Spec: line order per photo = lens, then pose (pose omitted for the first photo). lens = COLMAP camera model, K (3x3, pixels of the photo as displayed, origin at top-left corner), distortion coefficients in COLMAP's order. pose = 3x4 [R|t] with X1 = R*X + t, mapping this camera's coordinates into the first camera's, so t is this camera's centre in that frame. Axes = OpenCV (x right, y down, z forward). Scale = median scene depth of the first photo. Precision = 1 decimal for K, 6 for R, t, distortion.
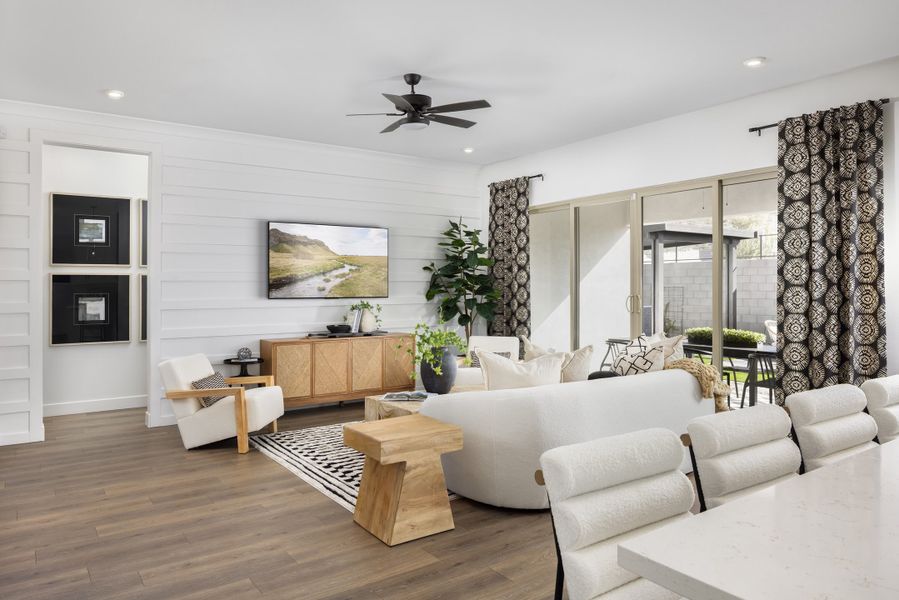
lens RADIAL K [[612.3, 0, 449.2], [0, 612.3, 280.9], [0, 0, 1]] dist [-0.001851, -0.001400]
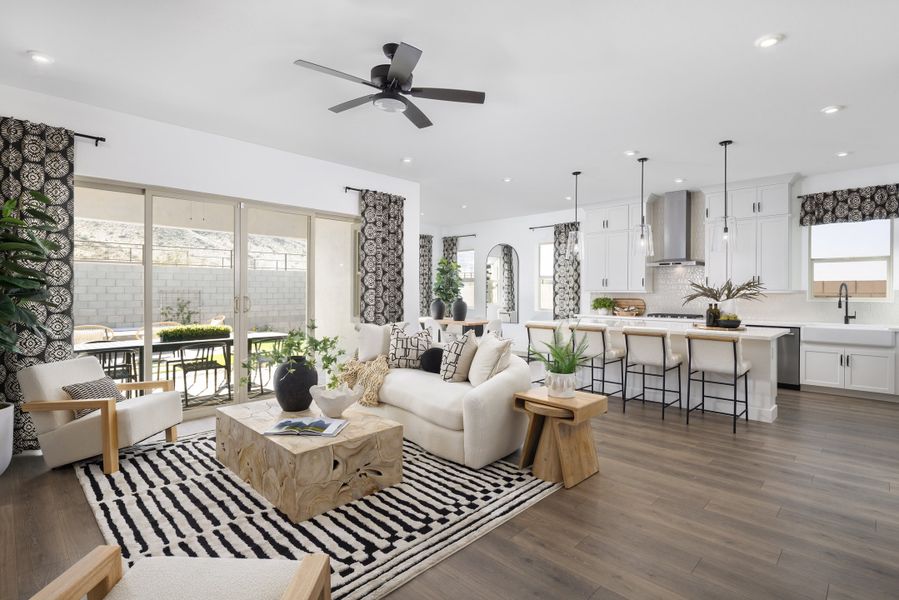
lens RADIAL K [[446.3, 0, 447.8], [0, 446.3, 280.7], [0, 0, 1]] dist [0.005164, -0.000594]
pose [[-0.186039, 0.030523, 0.982068, -0.715086], [-0.006642, 0.999455, -0.032321, 0.024307], [-0.982520, -0.012536, -0.185735, 1.047133]]
